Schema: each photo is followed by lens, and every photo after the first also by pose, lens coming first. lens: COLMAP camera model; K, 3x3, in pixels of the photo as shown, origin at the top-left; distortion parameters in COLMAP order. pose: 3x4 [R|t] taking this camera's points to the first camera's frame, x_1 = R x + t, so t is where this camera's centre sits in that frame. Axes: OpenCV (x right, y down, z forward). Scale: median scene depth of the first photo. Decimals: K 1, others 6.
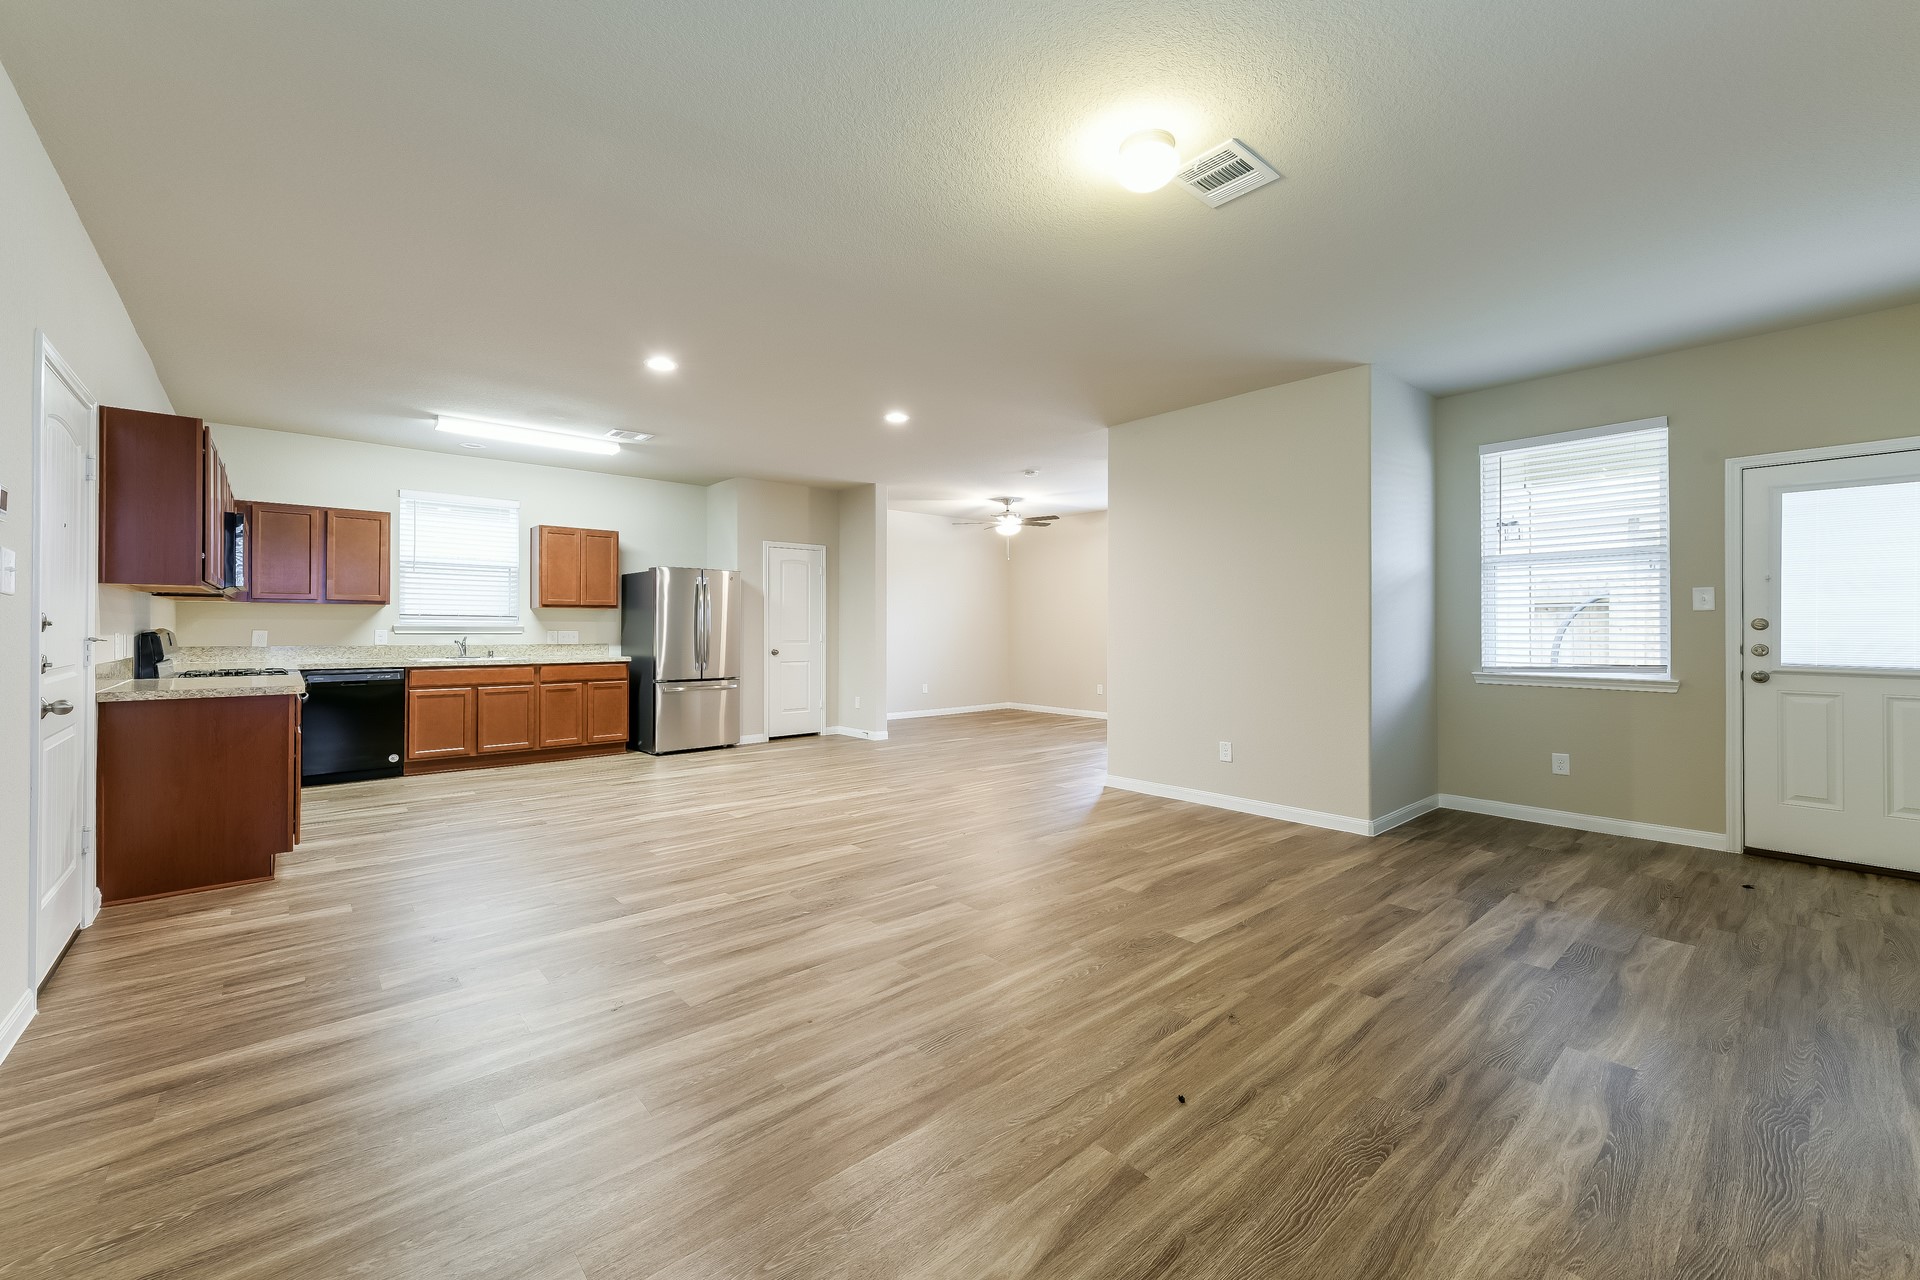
lens RADIAL K [[767.8, 0, 961.5], [0, 767.8, 622.2], [0, 0, 1]] dist [0.006937, -0.000422]
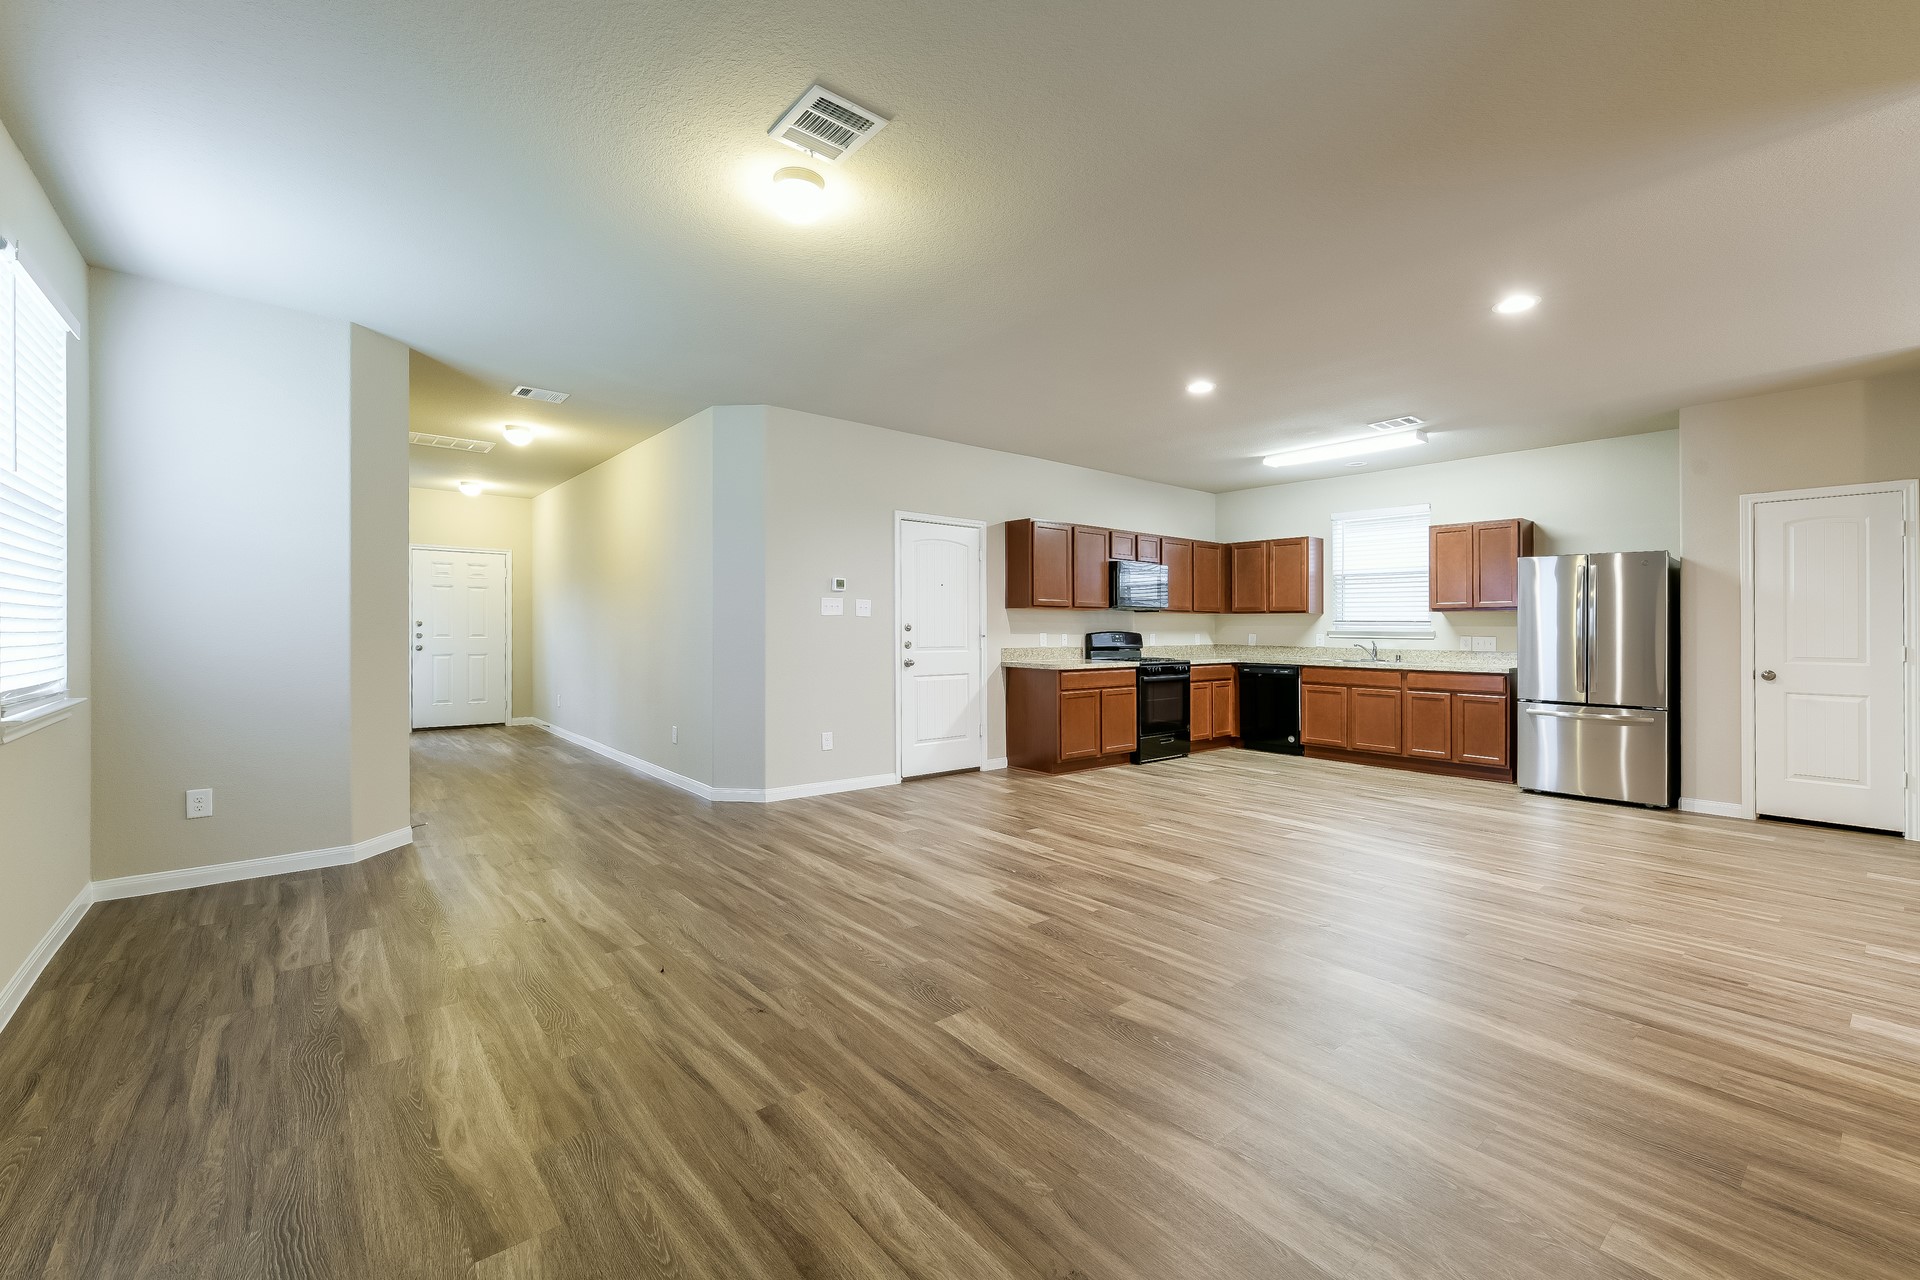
lens RADIAL K [[810.1, 0, 959.4], [0, 810.1, 633.7], [0, 0, 1]] dist [0.000856, -0.000231]
pose [[-0.031048, 0.004998, -0.999505, 1.143480], [-0.001243, 0.999987, 0.005039, 0.008397], [0.999517, 0.001399, -0.031041, 1.051495]]
